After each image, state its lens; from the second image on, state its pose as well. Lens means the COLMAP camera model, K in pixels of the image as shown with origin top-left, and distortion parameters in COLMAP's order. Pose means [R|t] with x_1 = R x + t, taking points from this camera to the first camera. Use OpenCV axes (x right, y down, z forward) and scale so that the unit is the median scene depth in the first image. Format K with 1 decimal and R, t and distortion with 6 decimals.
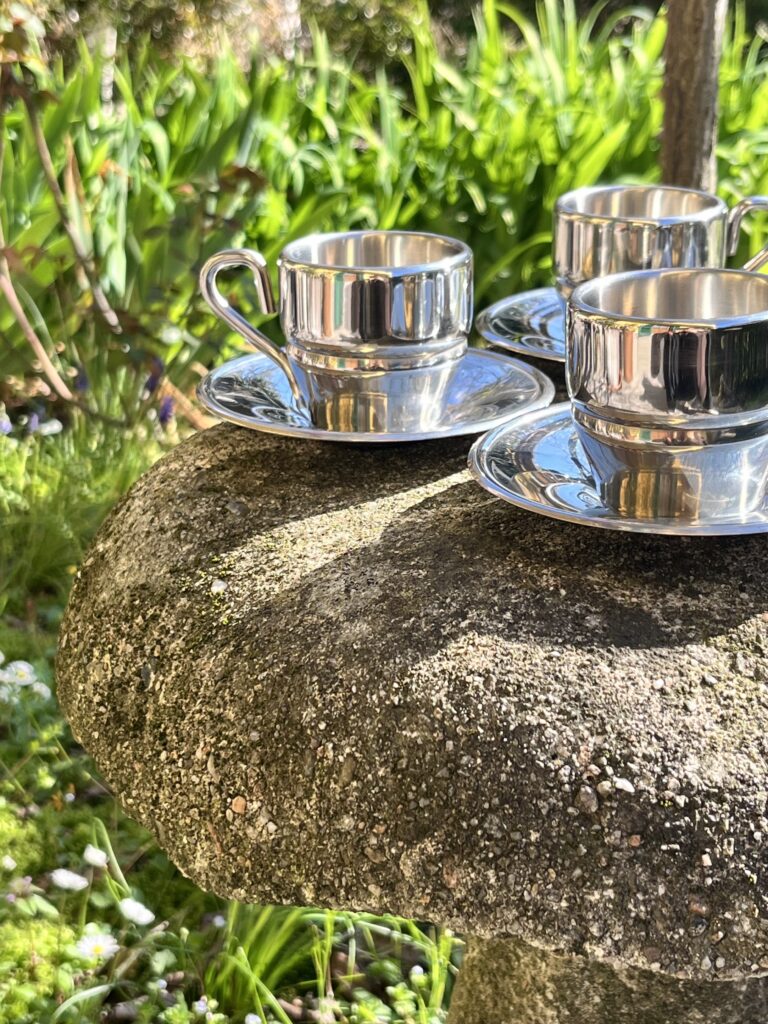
lens RADIAL K [[1651.3, 0, 383.4], [0, 1651.3, 513.9], [0, 0, 1]] dist [0.120532, 0.000000]
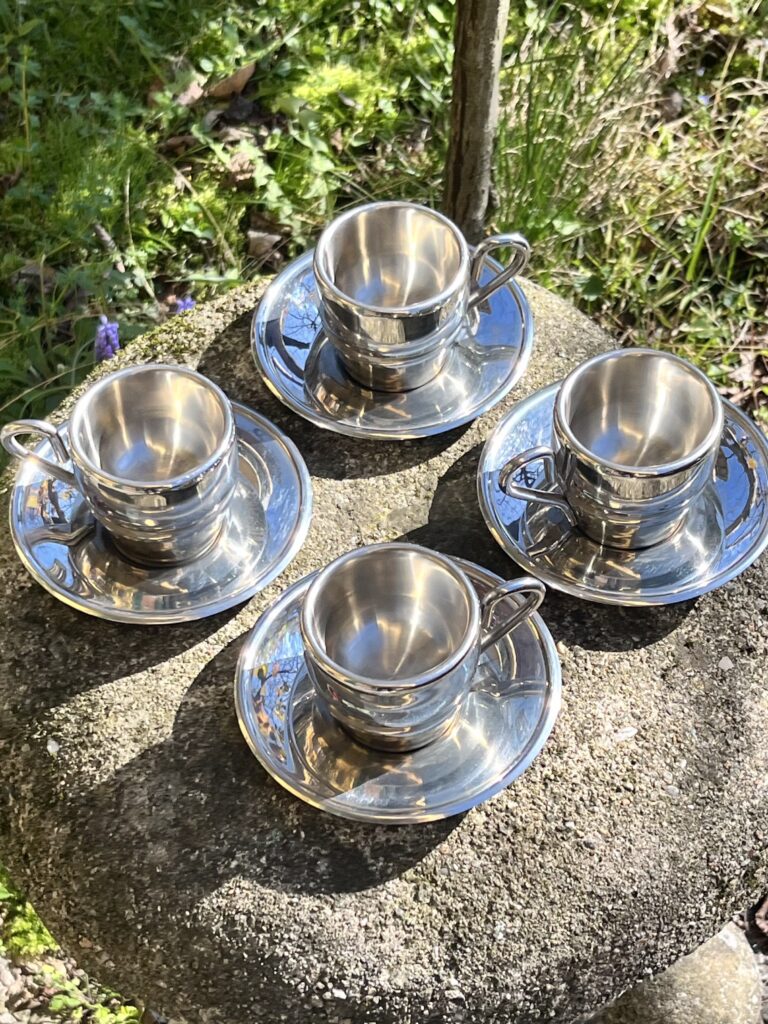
lens RADIAL K [[1830.7, 0, 390.7], [0, 1830.7, 609.0], [0, 0, 1]] dist [0.159395, 0.000000]
pose [[0.997131, -0.060676, 0.045261, 0.122396], [0.024436, 0.823916, 0.566185, -0.979449], [-0.071645, -0.563455, 0.823034, -0.182413]]
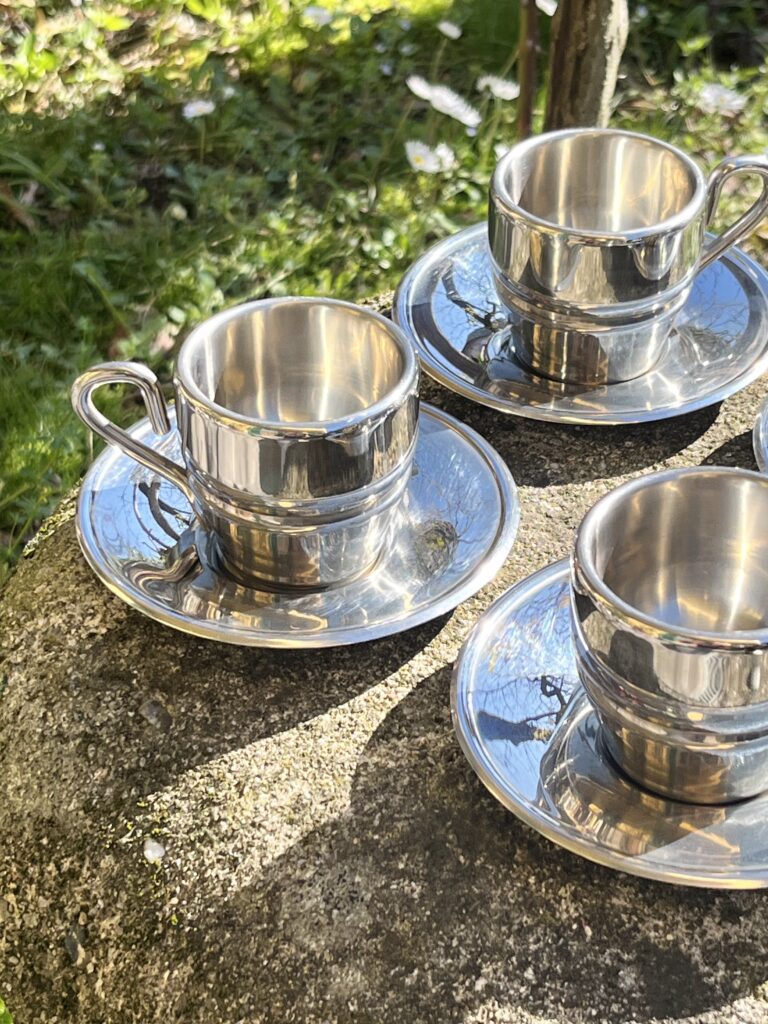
lens RADIAL K [[2077.4, 0, 387.1], [0, 2077.4, 512.0], [0, 0, 1]] dist [0.100939, 0.000000]
pose [[0.990221, -0.075929, 0.117035, -0.105162], [0.037776, 0.953509, 0.298989, -0.484548], [-0.134296, -0.291644, 0.947052, 0.042338]]
